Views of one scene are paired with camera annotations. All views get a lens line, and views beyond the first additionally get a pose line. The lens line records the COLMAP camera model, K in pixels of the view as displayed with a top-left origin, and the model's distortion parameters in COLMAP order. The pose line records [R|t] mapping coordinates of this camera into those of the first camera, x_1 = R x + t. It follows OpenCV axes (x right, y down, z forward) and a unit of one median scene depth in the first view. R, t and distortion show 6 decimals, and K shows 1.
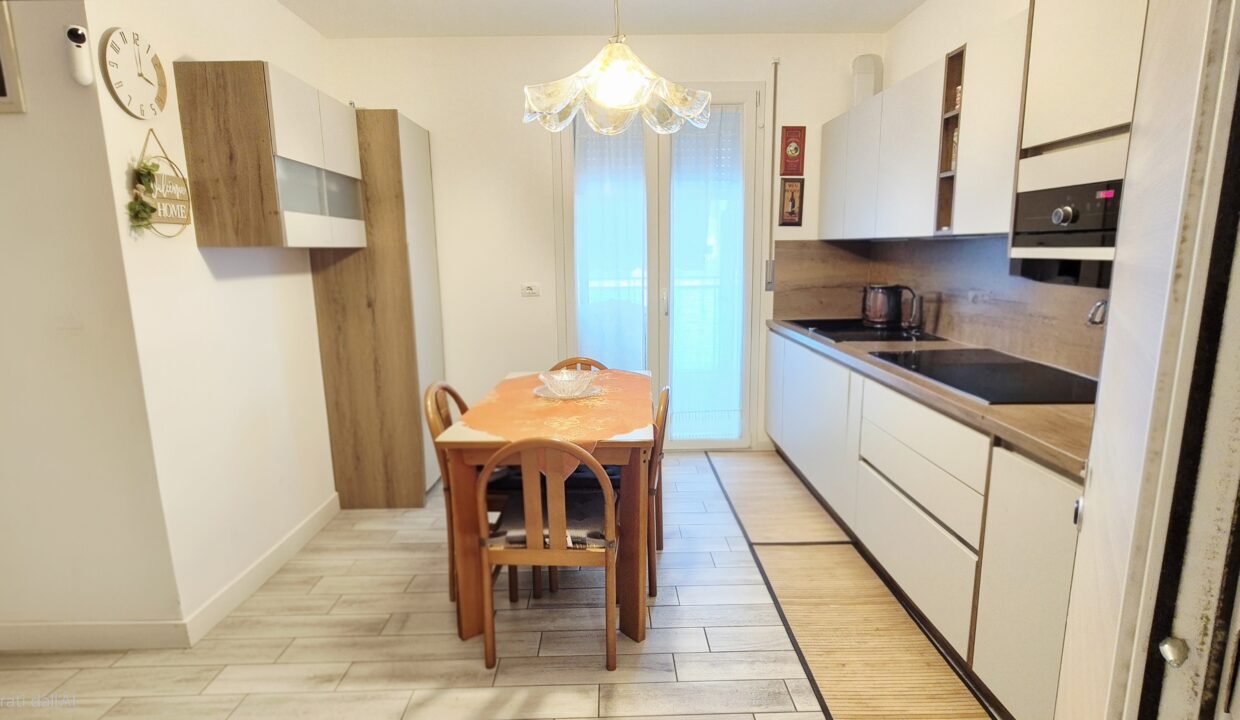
lens RADIAL K [[637.6, 0, 620.6], [0, 637.6, 369.5], [0, 0, 1]] dist [-0.003169, 0.000126]
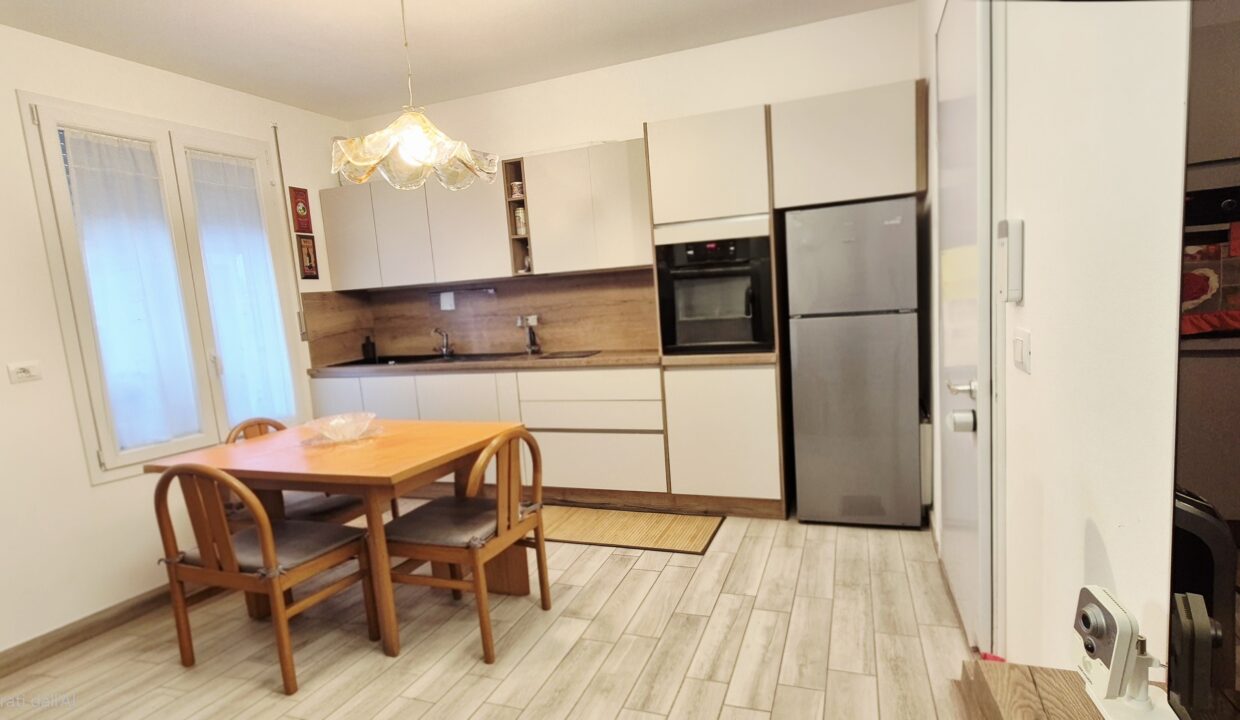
lens RADIAL K [[637.6, 0, 620.6], [0, 637.6, 369.5], [0, 0, 1]] dist [-0.003169, 0.000126]
pose [[0.359638, -0.137360, 0.922926, -0.891021], [0.241649, 0.969071, 0.050064, -0.010853], [-0.901258, 0.205019, 0.381708, 0.254845]]
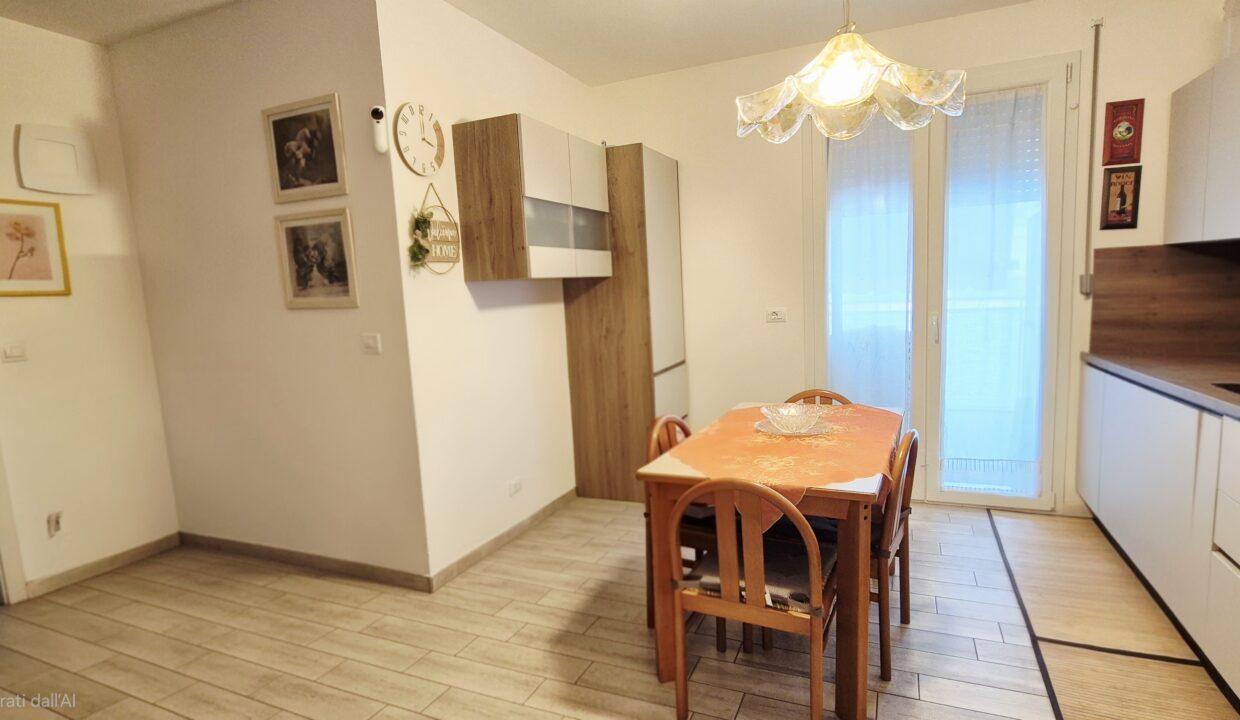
lens RADIAL K [[637.6, 0, 620.6], [0, 637.6, 369.5], [0, 0, 1]] dist [-0.003169, 0.000126]
pose [[0.903938, 0.025155, -0.426922, 0.087912], [-0.041914, 0.998674, -0.029903, -0.010849], [0.425604, 0.044924, 0.903794, 0.086824]]
